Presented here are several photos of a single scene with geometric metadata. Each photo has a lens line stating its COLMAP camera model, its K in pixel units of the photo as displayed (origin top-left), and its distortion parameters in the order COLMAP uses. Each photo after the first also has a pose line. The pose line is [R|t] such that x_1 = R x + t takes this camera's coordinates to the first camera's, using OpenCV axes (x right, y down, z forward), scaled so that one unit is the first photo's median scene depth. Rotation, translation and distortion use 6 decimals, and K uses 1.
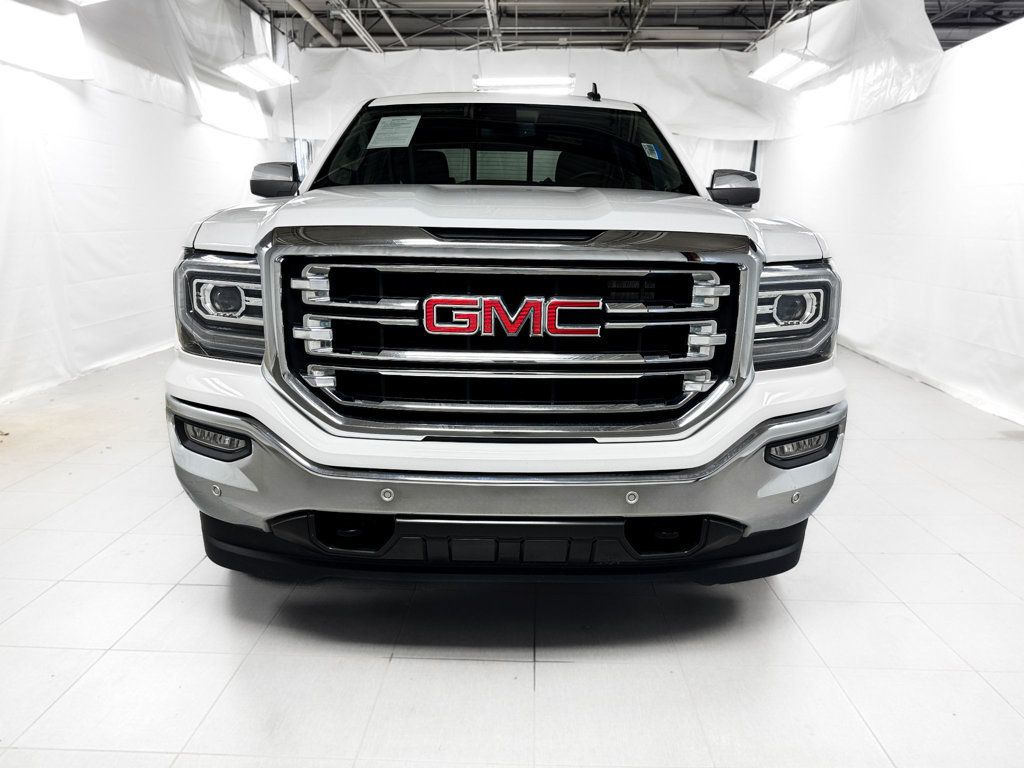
lens RADIAL K [[728.6, 0, 519.5], [0, 728.6, 385.0], [0, 0, 1]] dist [0.034491, -0.034787]
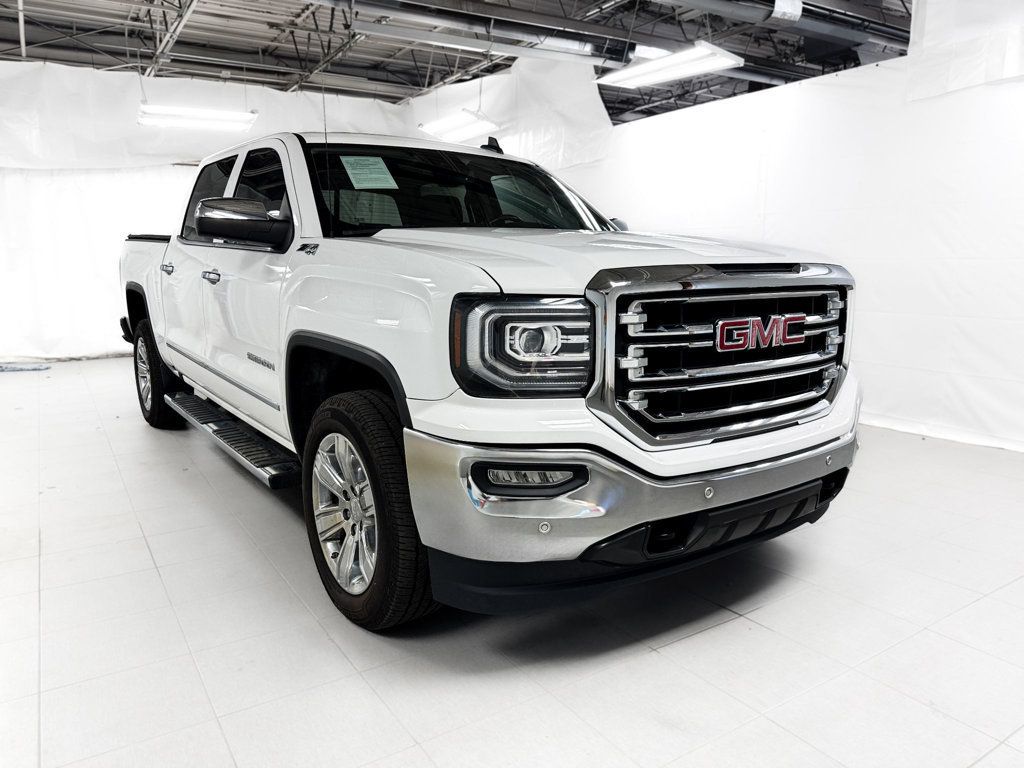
lens RADIAL K [[728.6, 0, 515.1], [0, 728.6, 386.6], [0, 0, 1]] dist [0.034491, -0.034787]
pose [[0.827569, -0.113010, 0.549871, -1.007459], [0.139233, 0.990241, -0.006033, -0.050166], [-0.543823, 0.081553, 0.835228, 0.170163]]
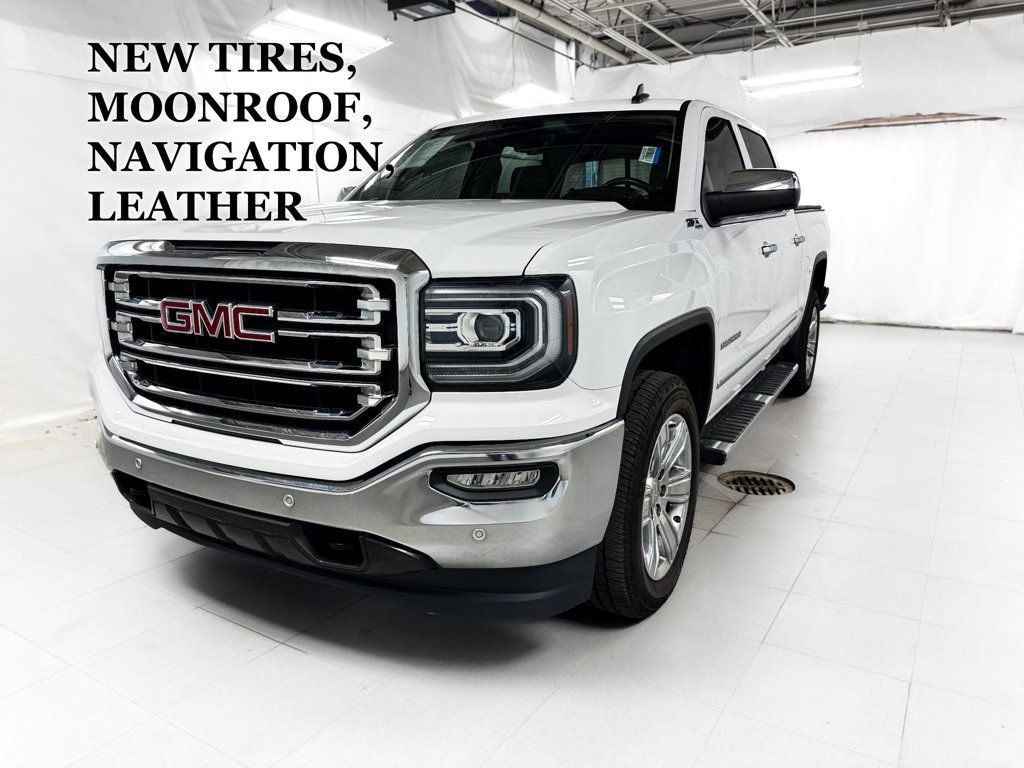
lens RADIAL K [[728.6, 0, 520.1], [0, 728.6, 382.8], [0, 0, 1]] dist [0.034491, -0.034787]
pose [[0.865062, 0.092914, -0.492985, 0.899712], [-0.100760, 0.994853, 0.010693, -0.053278], [0.491441, 0.040423, 0.869972, 0.242129]]
